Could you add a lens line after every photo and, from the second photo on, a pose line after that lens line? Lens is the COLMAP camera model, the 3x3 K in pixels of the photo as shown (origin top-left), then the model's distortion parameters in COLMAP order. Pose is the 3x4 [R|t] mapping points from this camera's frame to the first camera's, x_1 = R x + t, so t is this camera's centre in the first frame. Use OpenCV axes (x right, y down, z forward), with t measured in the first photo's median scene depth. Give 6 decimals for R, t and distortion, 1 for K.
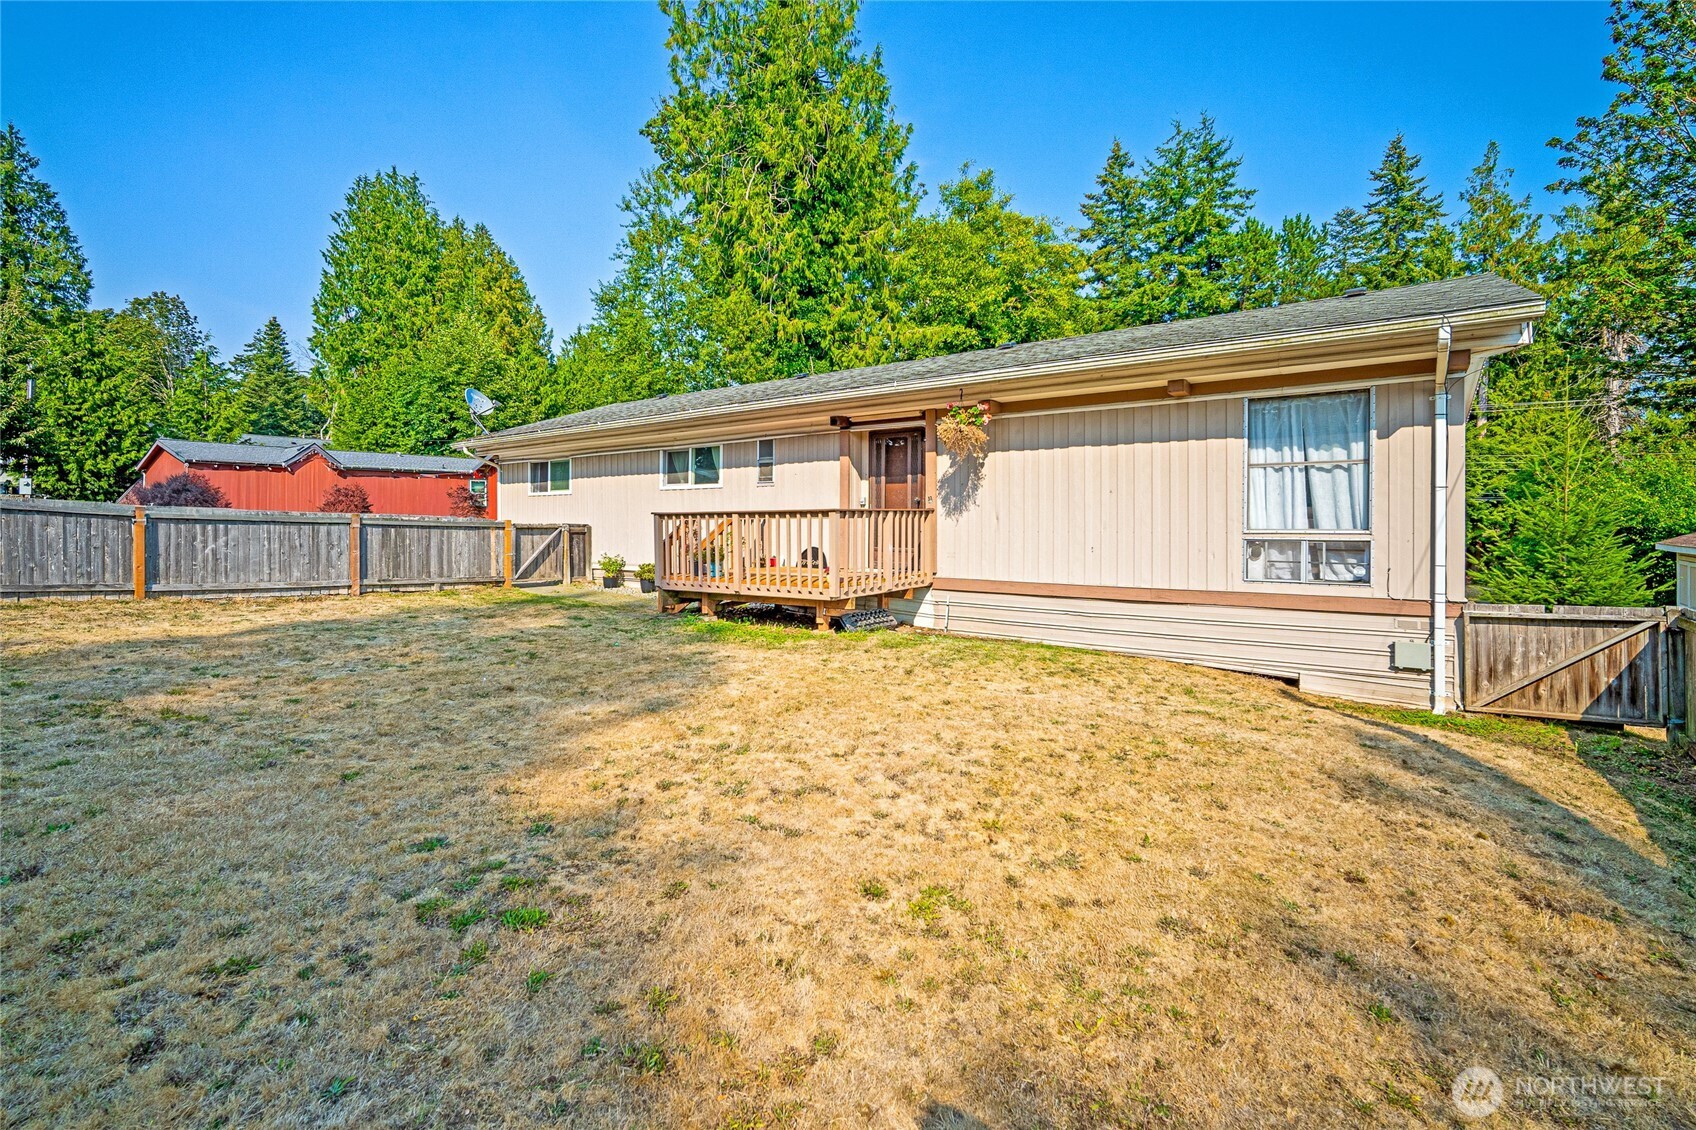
lens RADIAL K [[742.6, 0, 841.0], [0, 742.6, 523.2], [0, 0, 1]] dist [-0.015682, 0.005717]
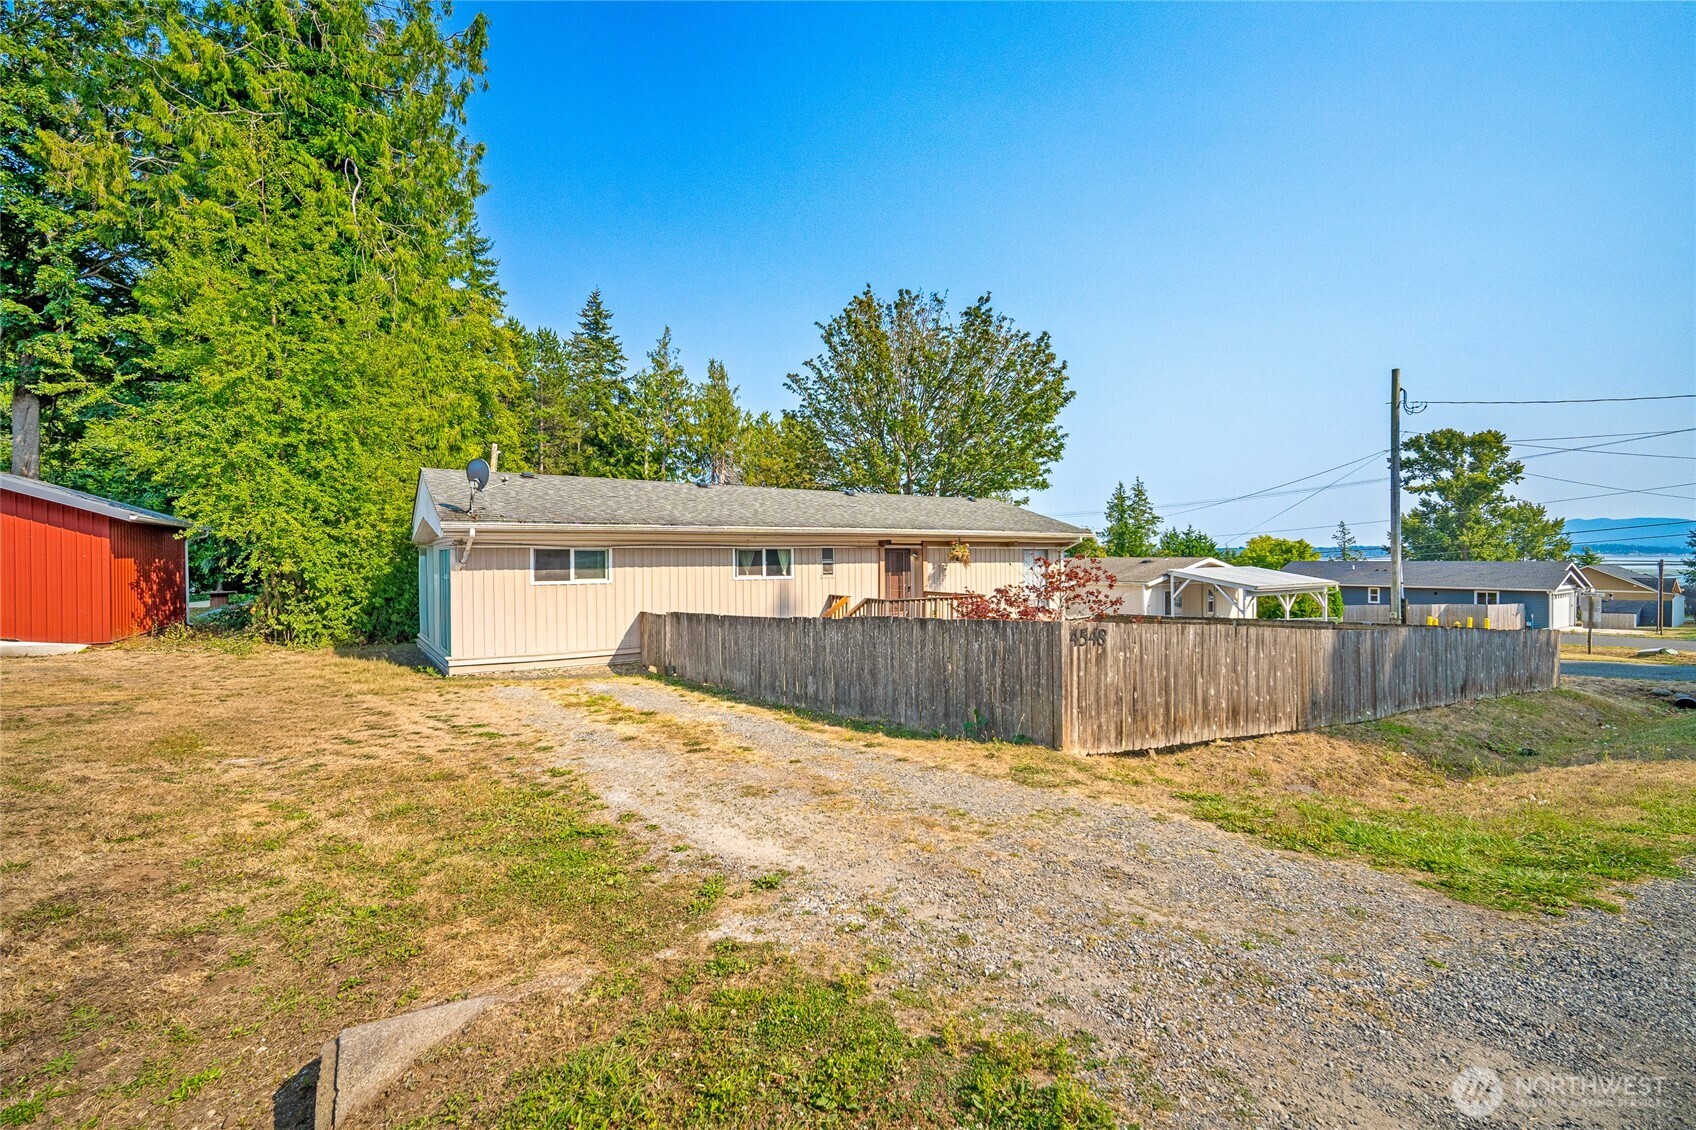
lens RADIAL K [[742.6, 0, 850.1], [0, 742.6, 562.1], [0, 0, 1]] dist [-0.015682, 0.005717]
pose [[0.358023, 0.001538, 0.933711, -1.402957], [0.010574, 0.999928, -0.005701, -0.068524], [-0.933653, 0.011914, 0.357981, 0.379104]]
